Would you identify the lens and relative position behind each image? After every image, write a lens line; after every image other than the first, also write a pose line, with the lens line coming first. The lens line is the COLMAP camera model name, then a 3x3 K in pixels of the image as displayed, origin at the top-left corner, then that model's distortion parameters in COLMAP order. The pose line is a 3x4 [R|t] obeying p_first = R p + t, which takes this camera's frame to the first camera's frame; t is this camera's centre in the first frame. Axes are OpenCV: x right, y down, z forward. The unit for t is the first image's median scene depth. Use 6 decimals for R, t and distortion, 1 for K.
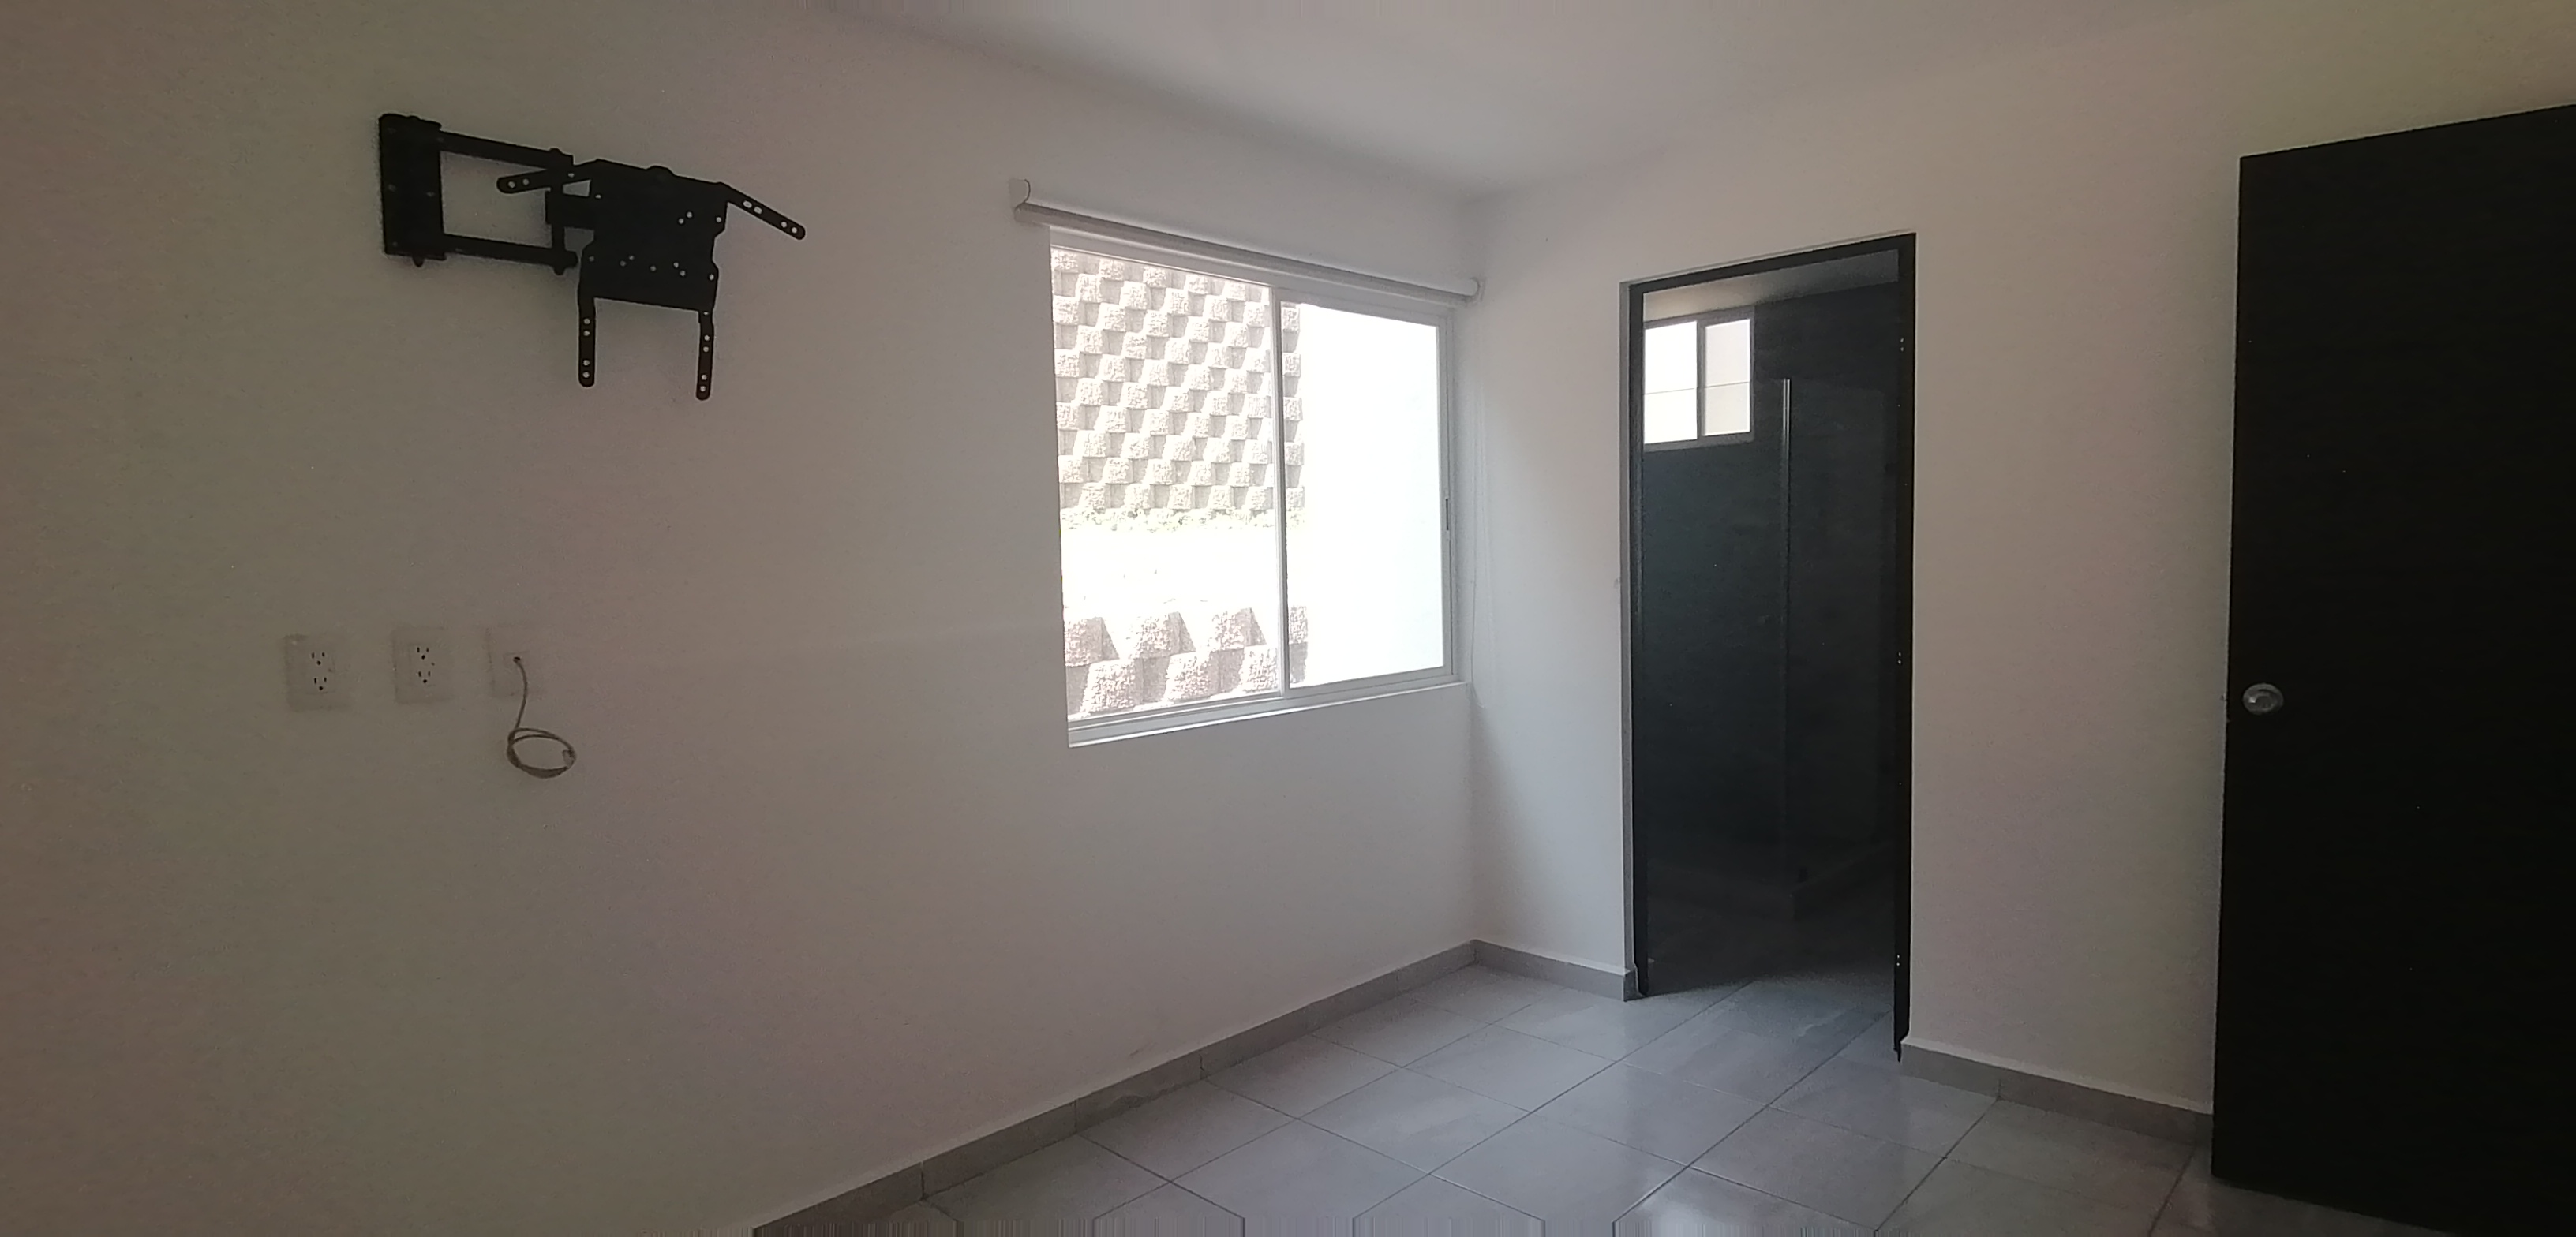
lens RADIAL K [[1254.3, 0, 1292.8], [0, 1254.3, 615.8], [0, 0, 1]] dist [0.003874, 0.000075]
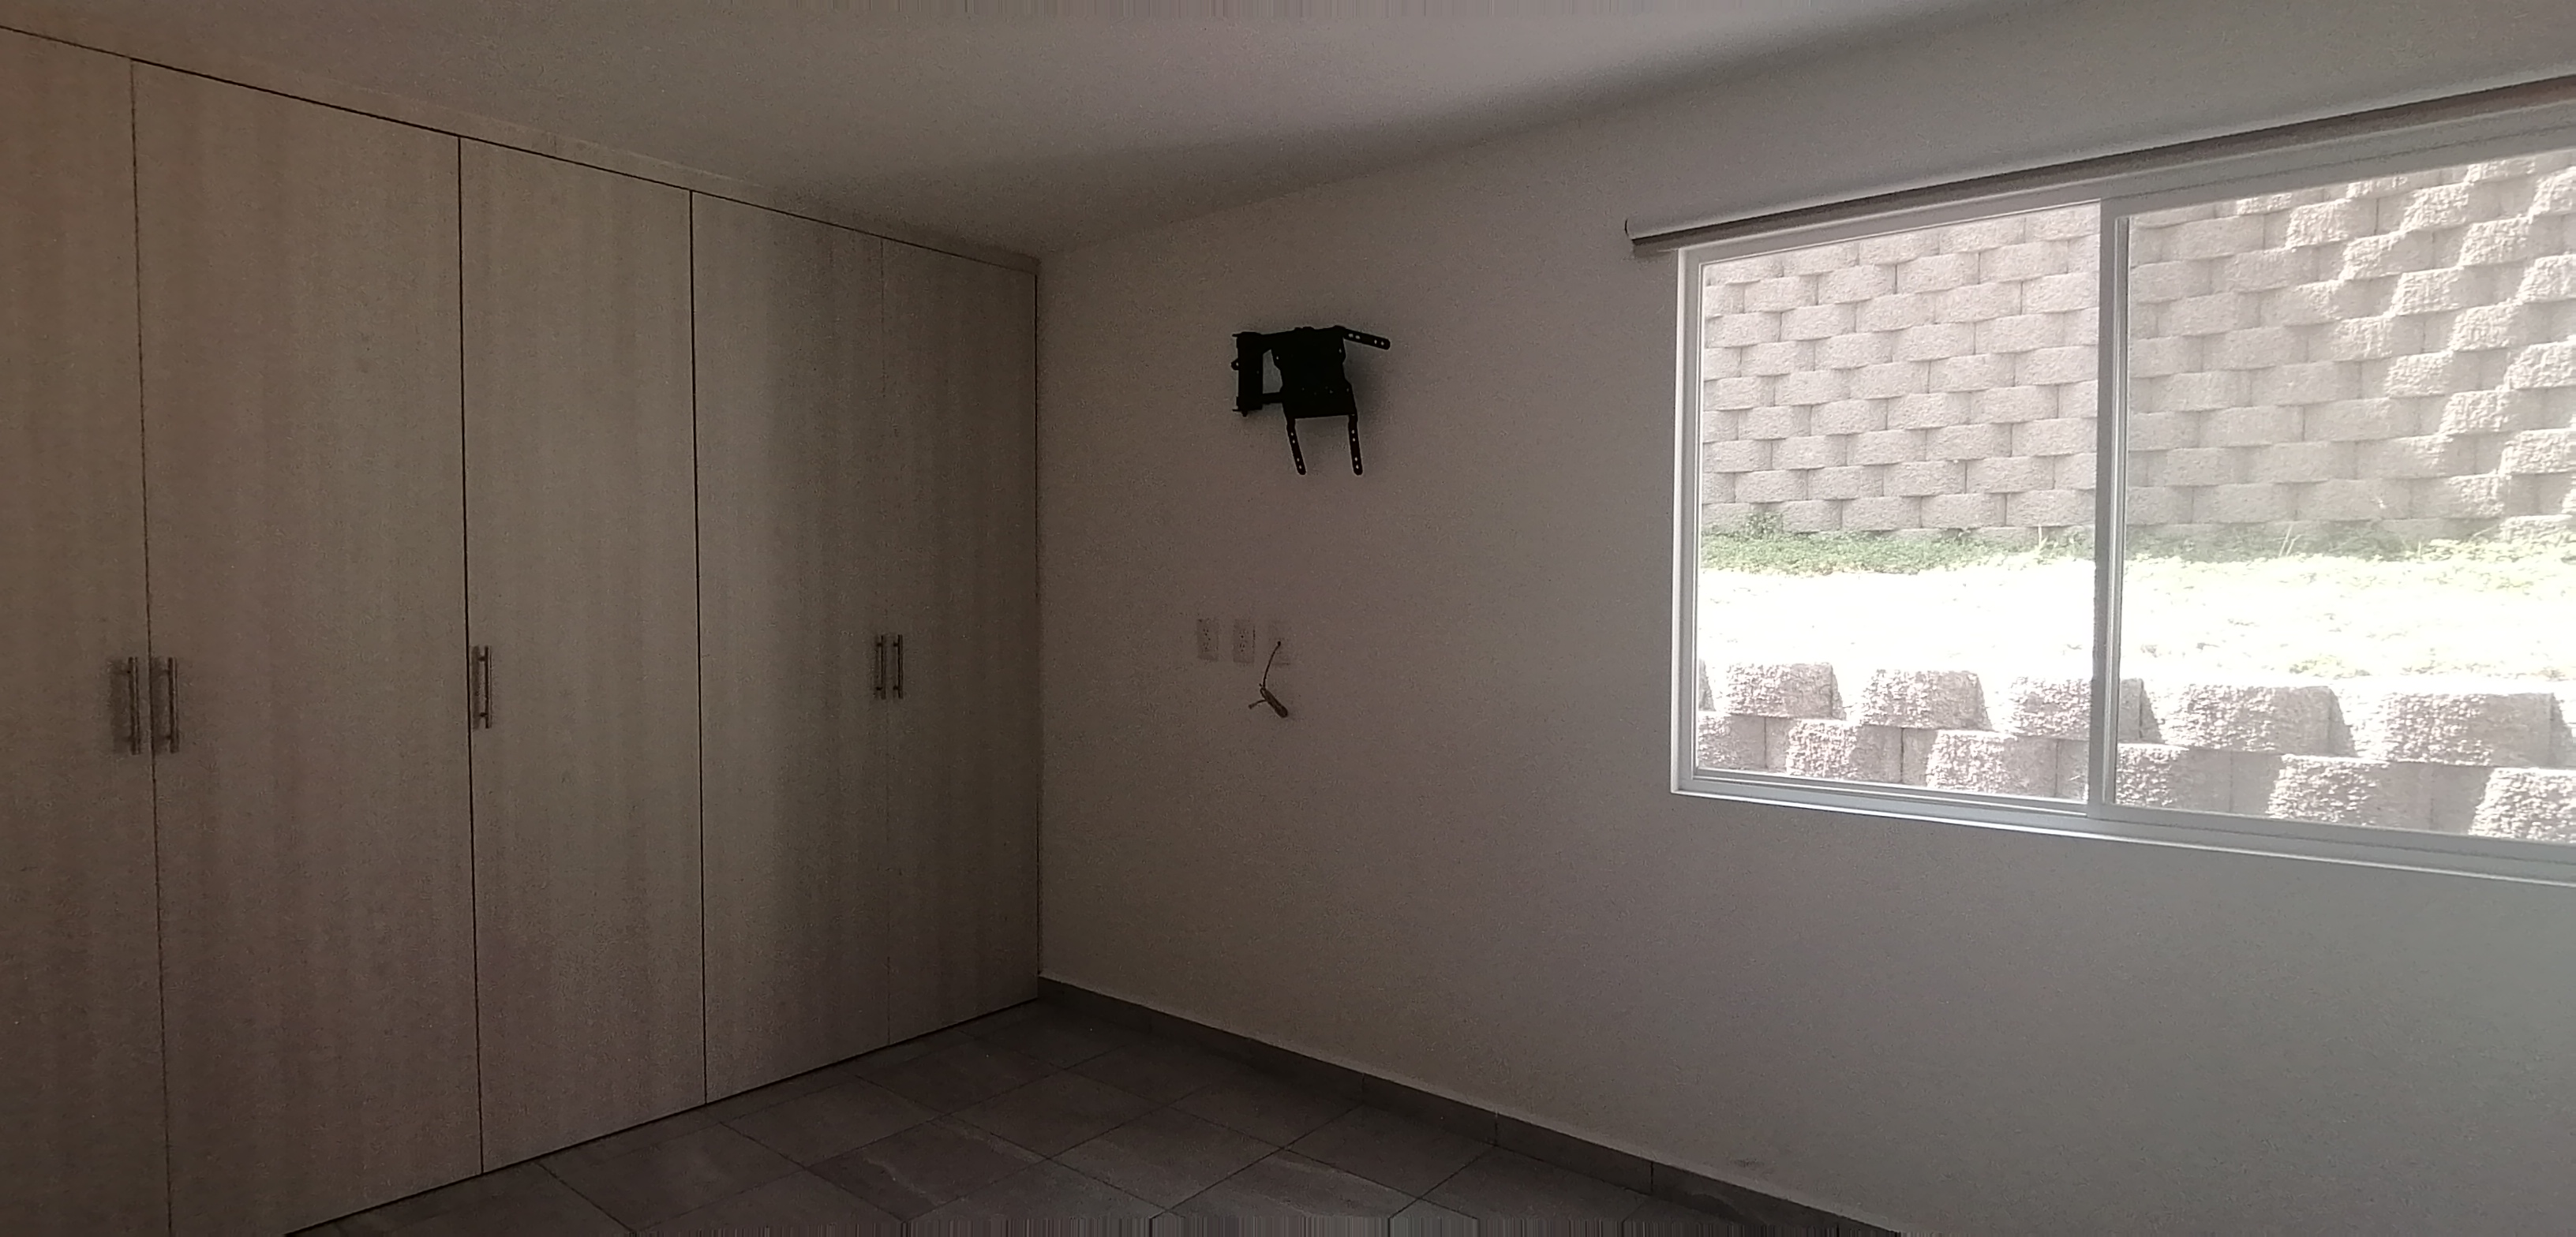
lens RADIAL K [[1254.3, 0, 1293.2], [0, 1254.3, 618.1], [0, 0, 1]] dist [0.003874, 0.000075]
pose [[0.063675, 0.061026, -0.996103, 0.750811], [-0.056066, 0.996771, 0.057483, -0.067438], [0.996395, 0.052187, 0.066891, 0.651740]]
